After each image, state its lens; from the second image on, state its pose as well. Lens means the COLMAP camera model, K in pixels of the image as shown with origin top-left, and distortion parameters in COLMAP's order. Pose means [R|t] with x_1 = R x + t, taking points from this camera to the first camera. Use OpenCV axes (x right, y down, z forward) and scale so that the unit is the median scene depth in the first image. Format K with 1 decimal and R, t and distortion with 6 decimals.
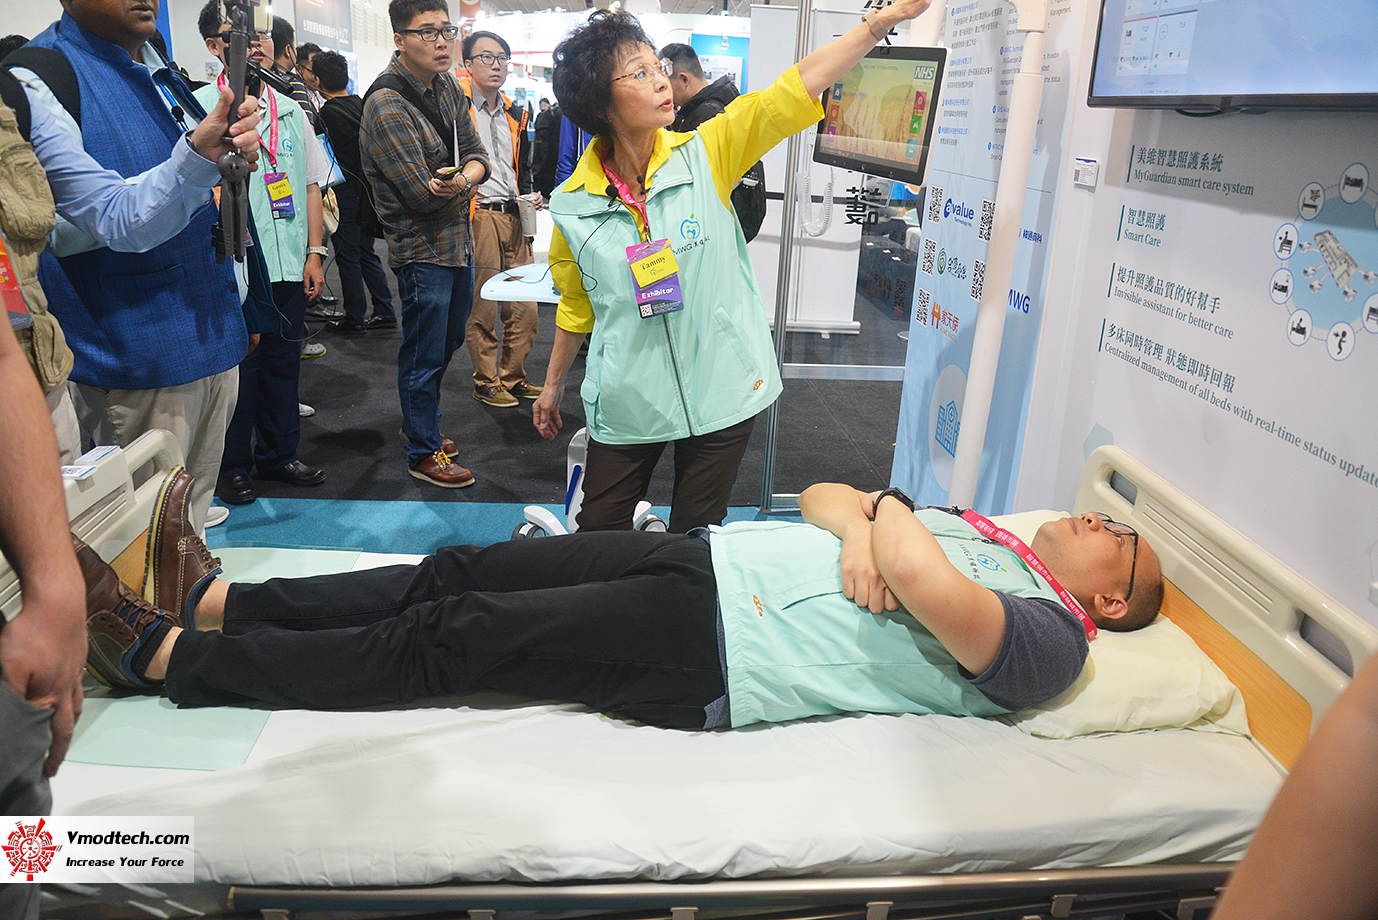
lens RADIAL K [[945.1, 0, 684.1], [0, 945.1, 453.6], [0, 0, 1]] dist [-0.066332, 0.020032]
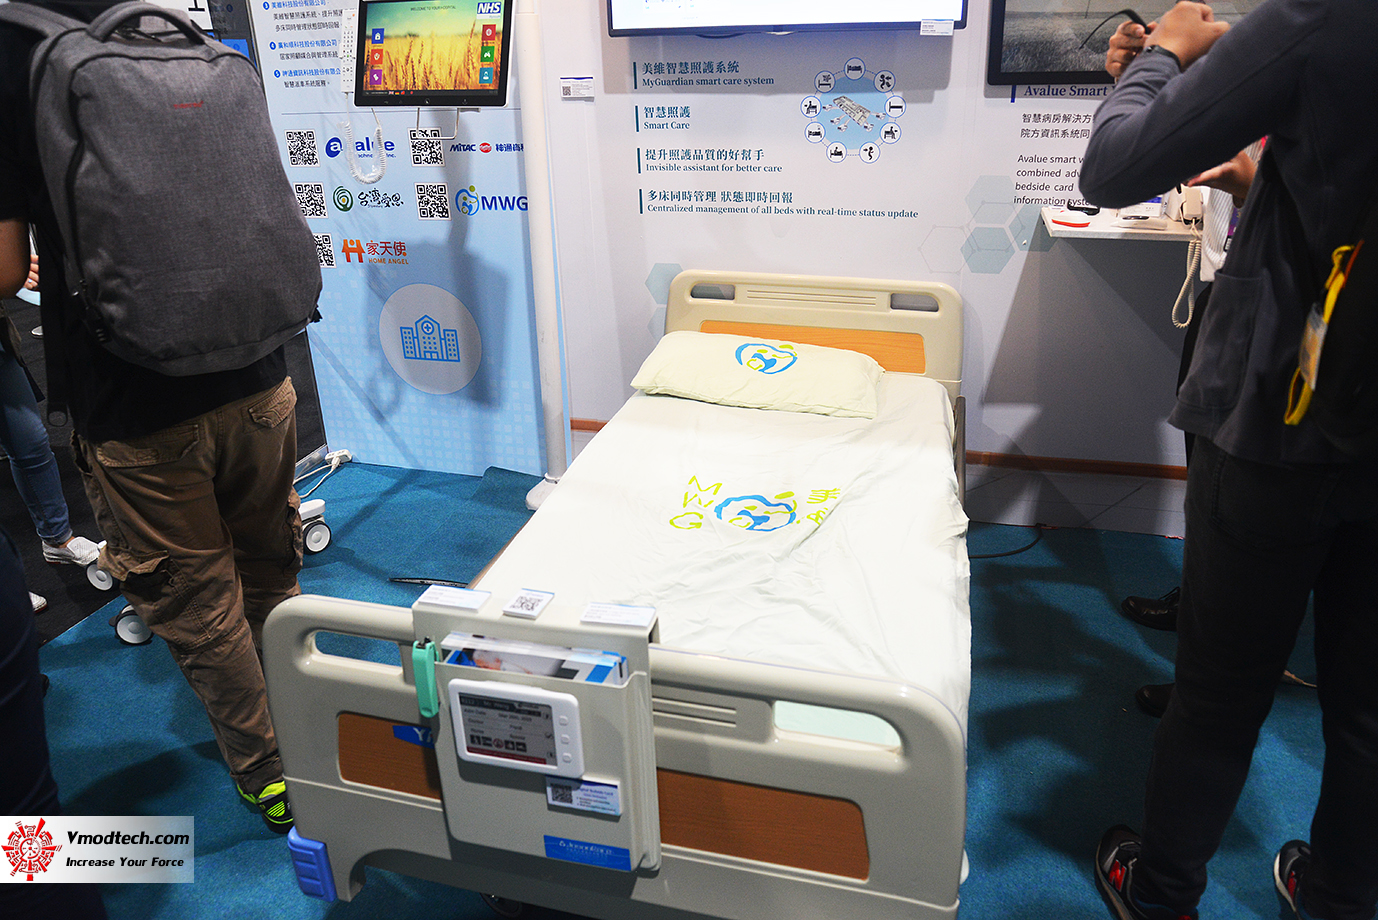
lens RADIAL K [[945.1, 0, 684.7], [0, 945.1, 460.7], [0, 0, 1]] dist [-0.066332, 0.020032]
pose [[0.346285, -0.411544, 0.843041, -1.033667], [0.351870, 0.890012, 0.289941, -0.196563], [-0.869640, 0.196239, 0.453008, 0.449337]]
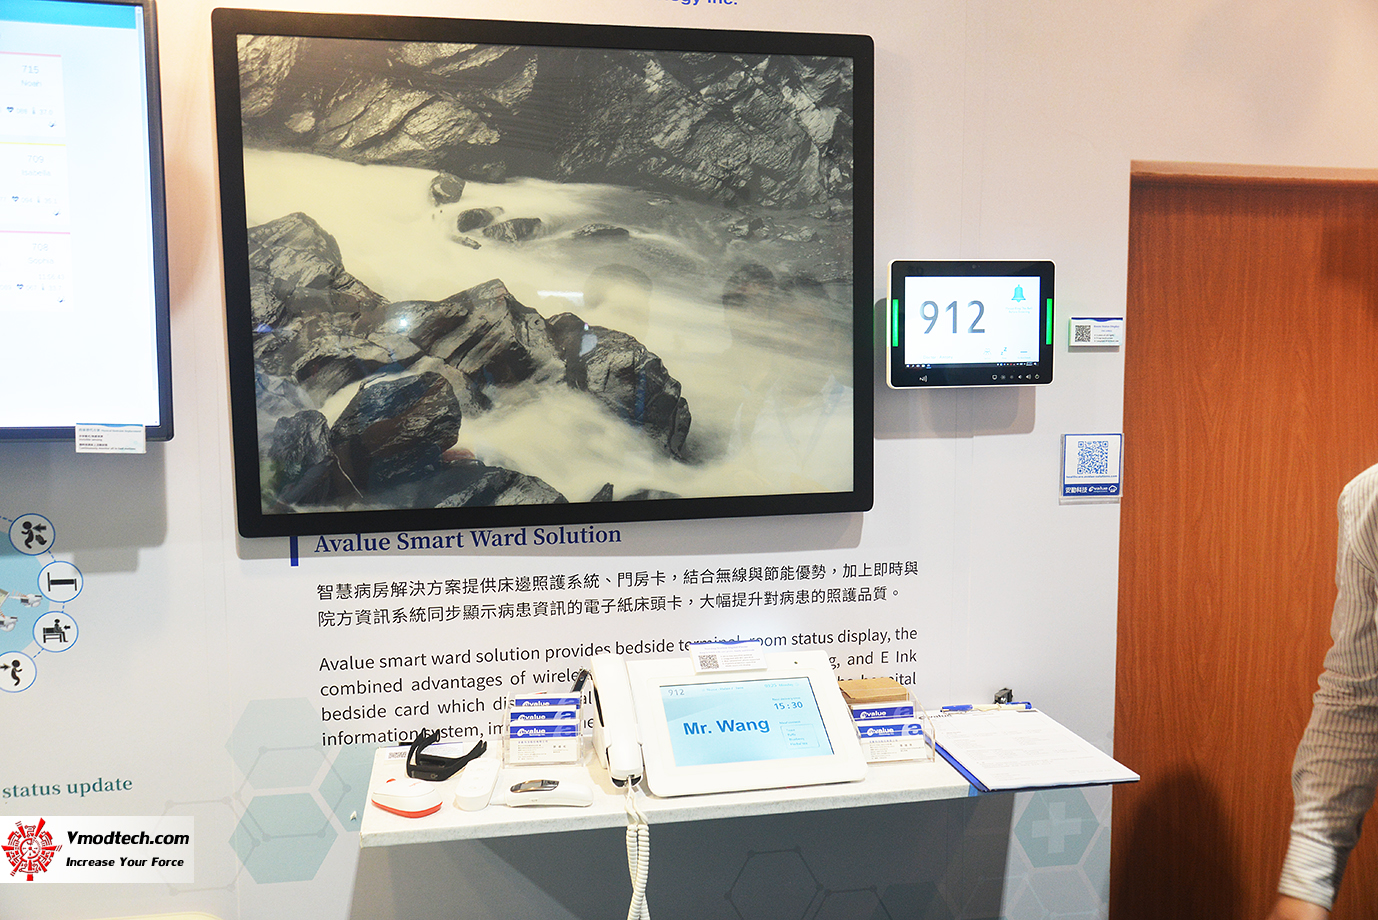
lens RADIAL K [[1111.0, 0, 693.3], [0, 1111.0, 469.8], [0, 0, 1]] dist [0.009318, 0.000286]
pose [[-0.119891, -0.103395, 0.987388, -0.361311], [0.338906, 0.930556, 0.138595, -0.184023], [-0.933150, 0.351248, -0.076524, 0.288610]]
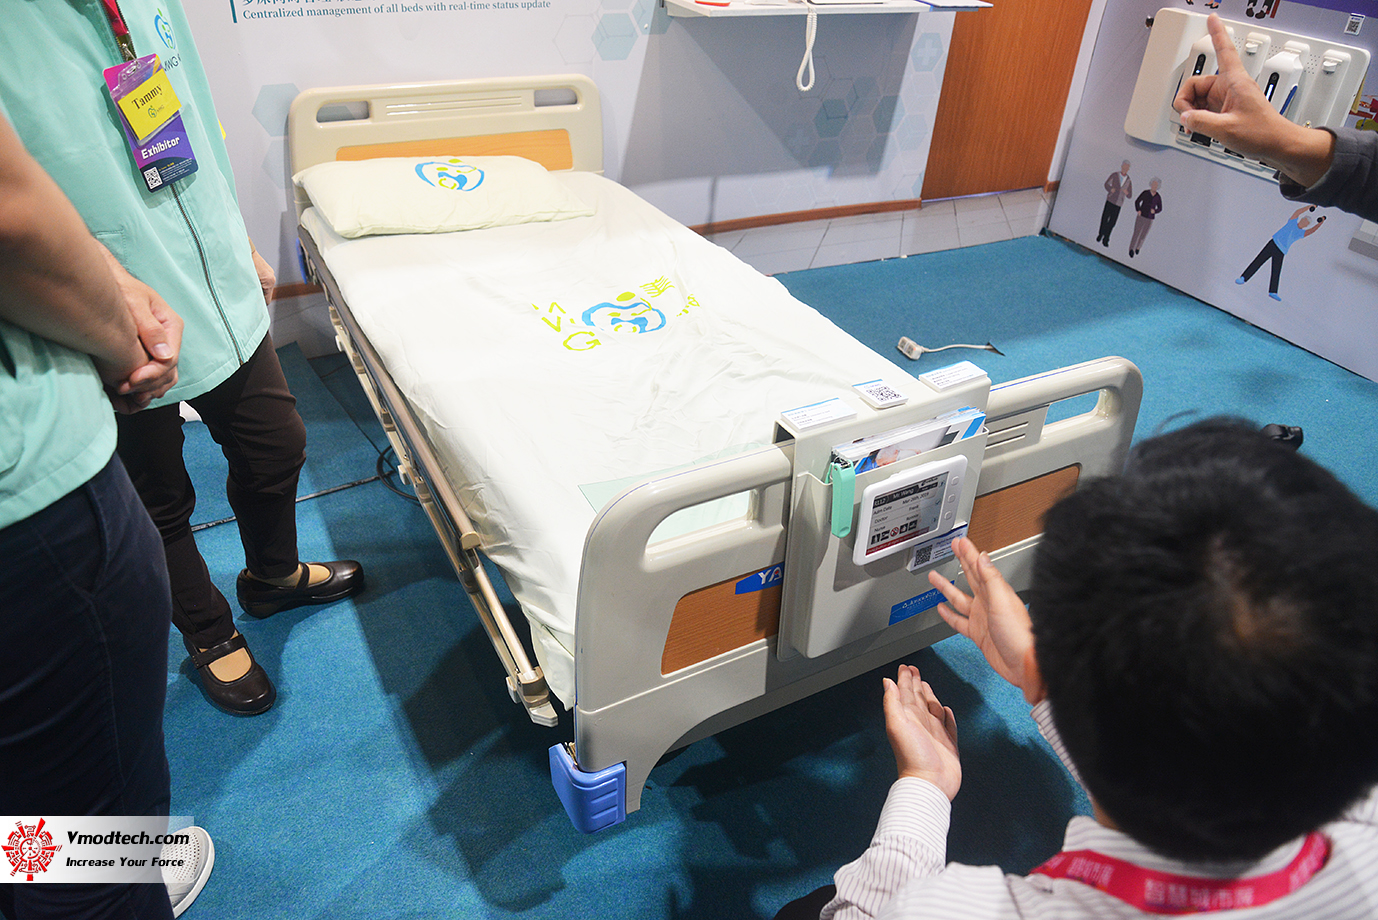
lens RADIAL K [[945.1, 0, 658.0], [0, 945.1, 451.2], [0, 0, 1]] dist [-0.066332, 0.020032]
pose [[-0.392678, -0.543368, 0.741994, -1.011194], [0.256961, 0.709845, 0.655814, -0.402874], [-0.883049, 0.448187, -0.139116, 1.111027]]
